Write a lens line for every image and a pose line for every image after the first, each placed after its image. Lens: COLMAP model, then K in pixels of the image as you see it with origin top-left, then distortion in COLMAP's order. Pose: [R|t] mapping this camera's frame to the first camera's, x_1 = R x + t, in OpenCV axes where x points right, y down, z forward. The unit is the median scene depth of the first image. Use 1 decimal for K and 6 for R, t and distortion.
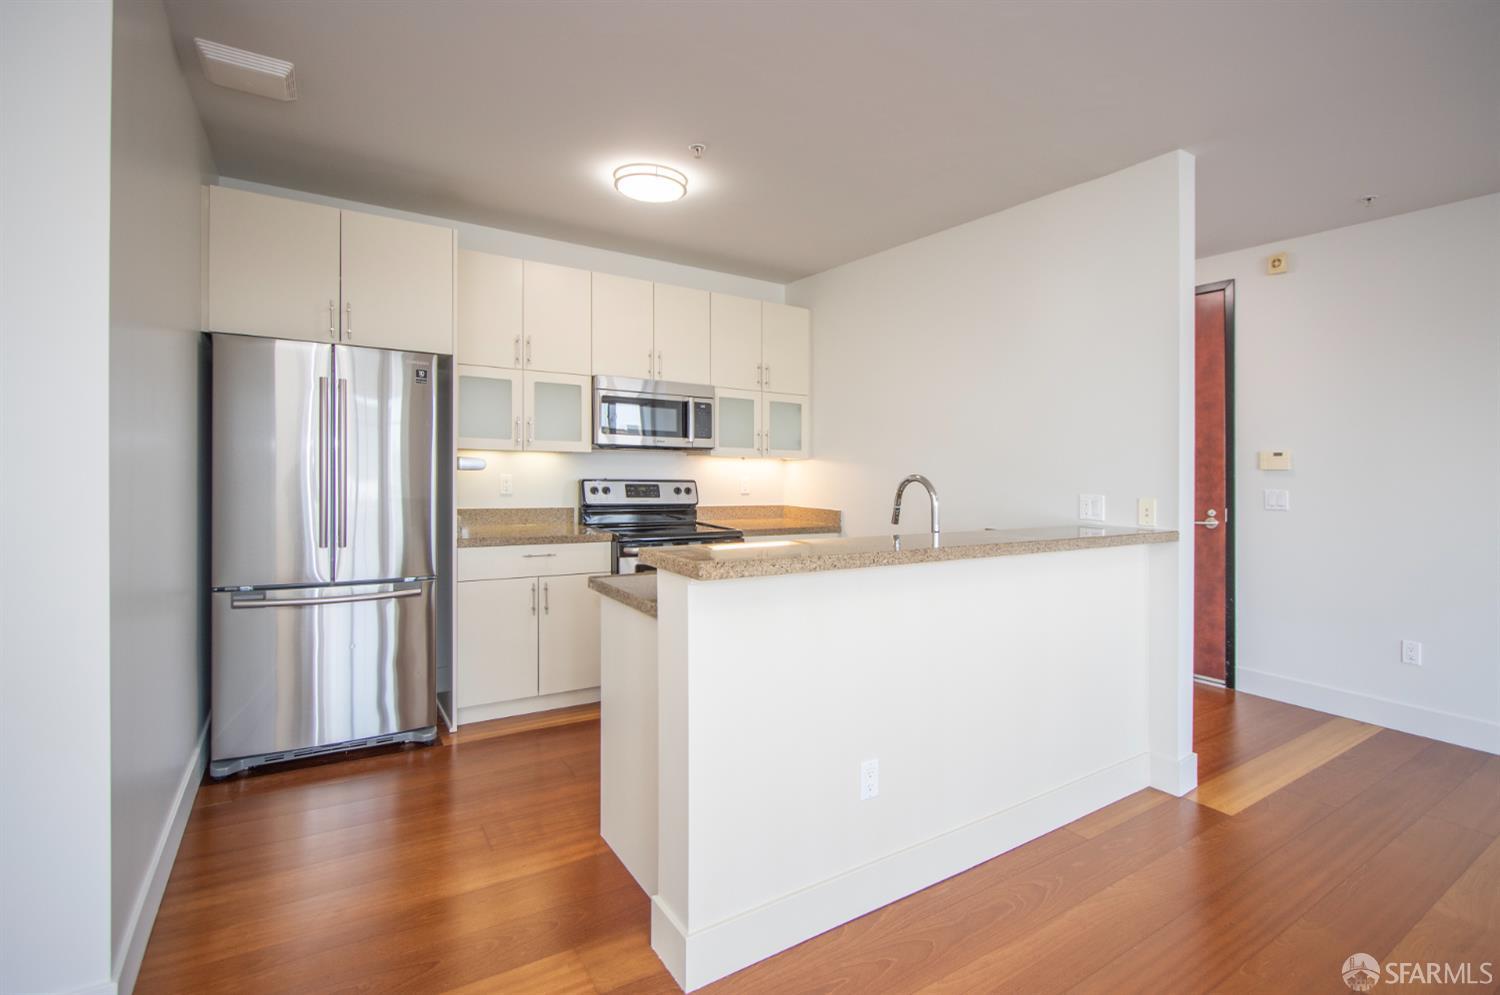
lens RADIAL K [[709.7, 0, 719.6], [0, 709.7, 471.7], [0, 0, 1]] dist [-0.001849, -0.000259]
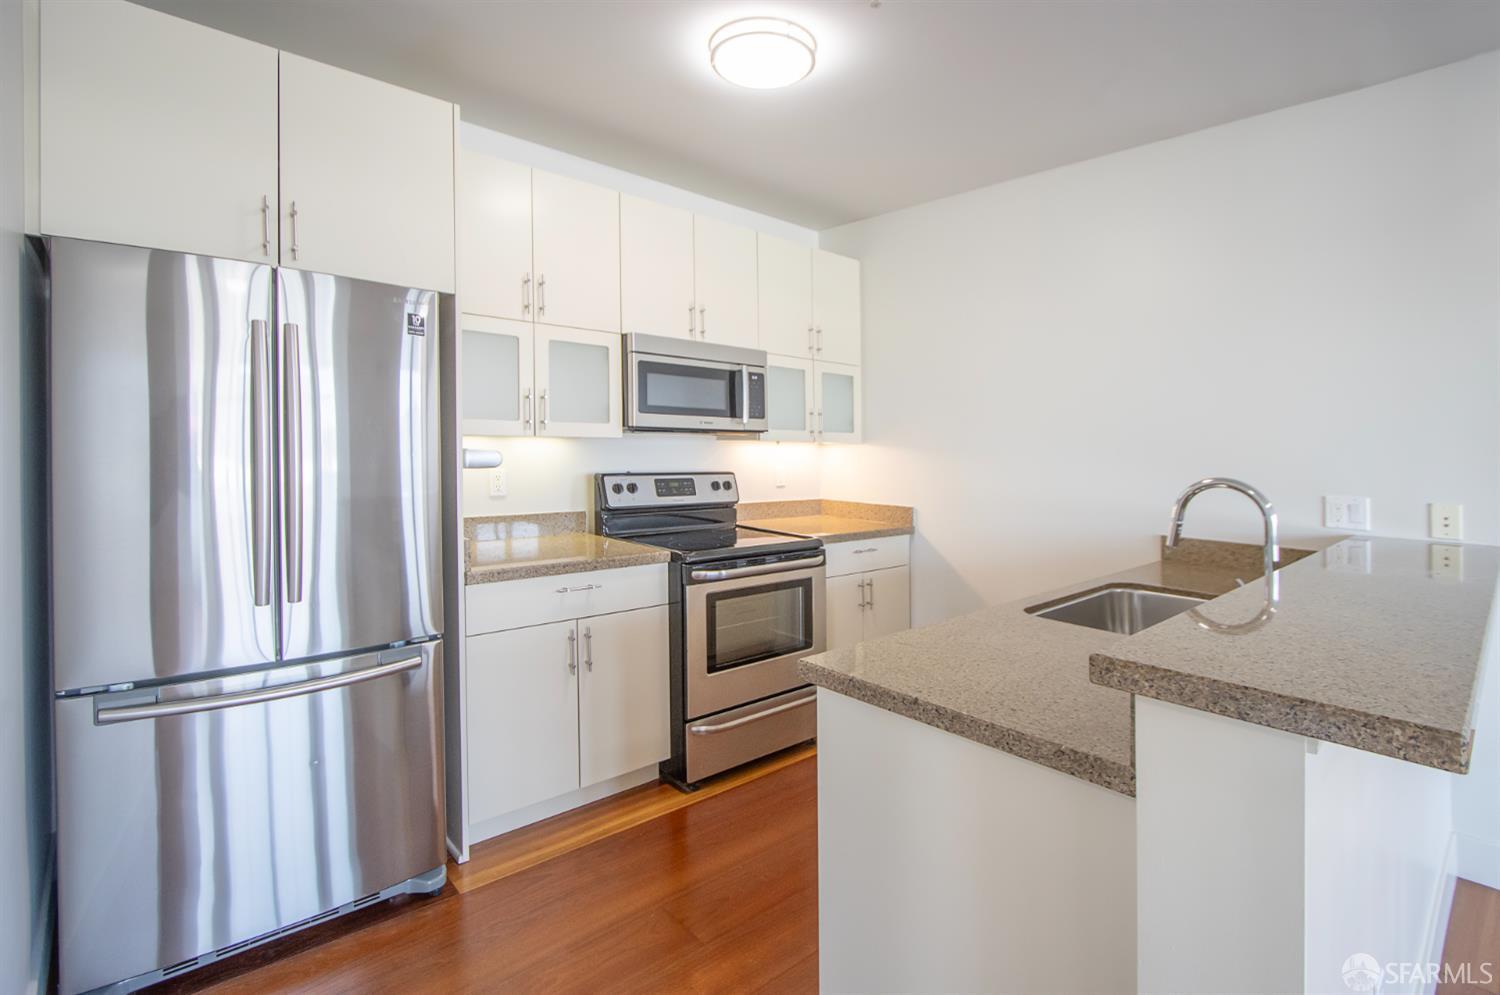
lens RADIAL K [[741.9, 0, 754.8], [0, 741.9, 457.3], [0, 0, 1]] dist [-0.001157, 0.000358]
pose [[0.983105, -0.006559, 0.182924, -0.185762], [0.003855, 0.999878, 0.015132, -0.018423], [-0.183001, -0.014172, 0.983011, 0.217687]]
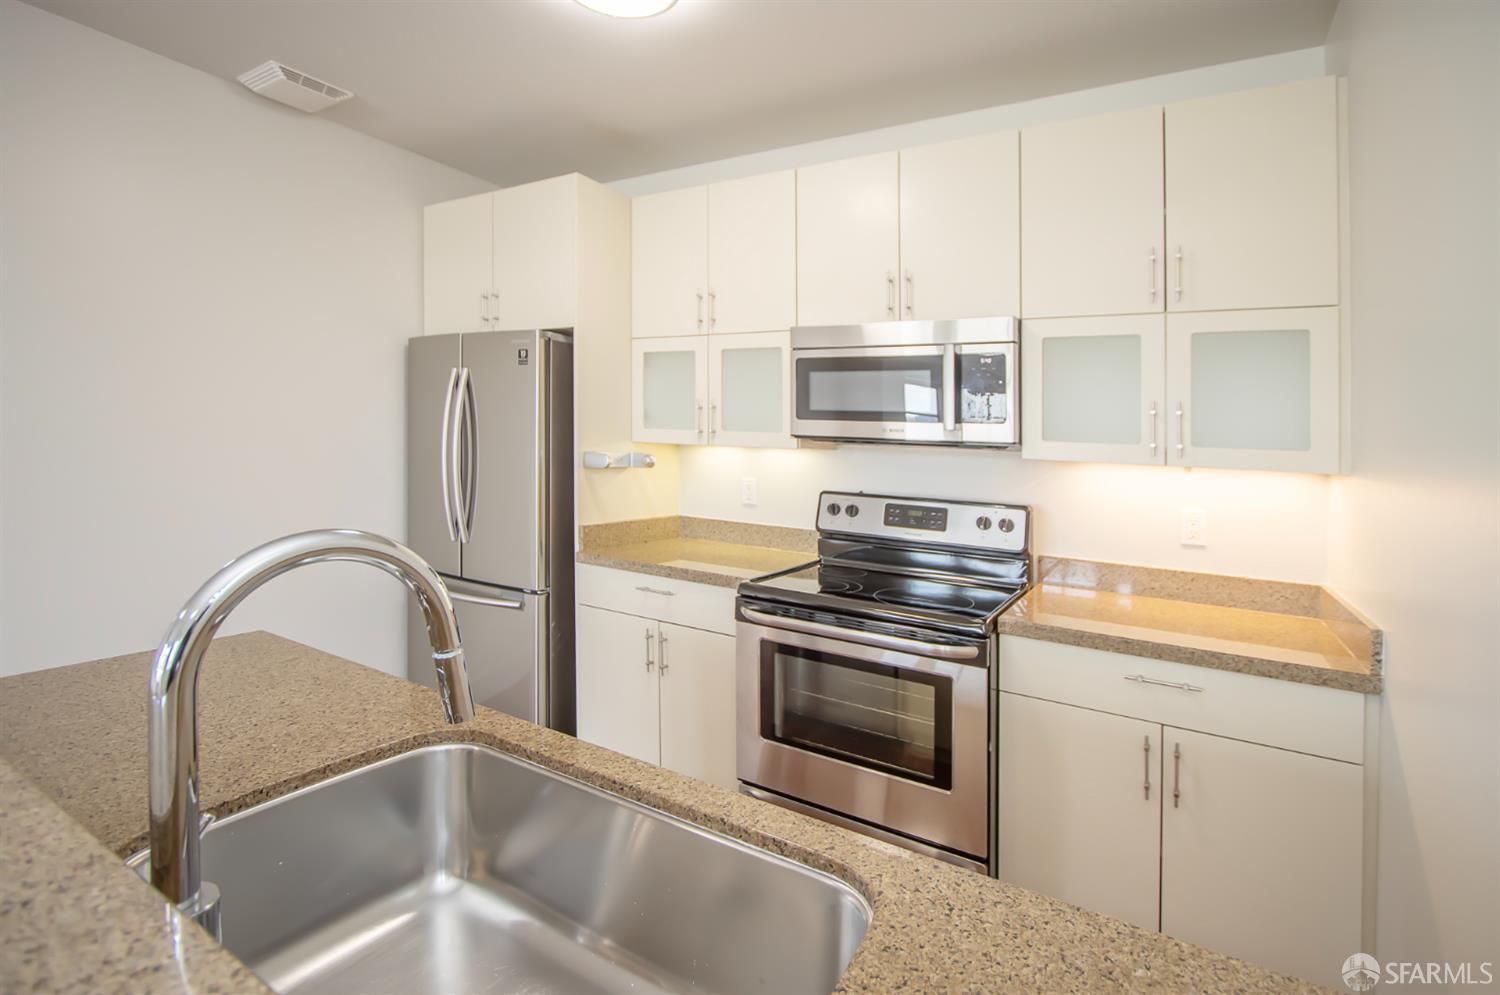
lens RADIAL K [[816.3, 0, 775.0], [0, 816.3, 497.9], [0, 0, 1]] dist [0.000412, 0.000008]
pose [[0.406614, 0.069014, -0.910990, 0.493923], [-0.029812, 0.997614, 0.062269, -0.029281], [0.913114, 0.001839, 0.407701, 0.679989]]
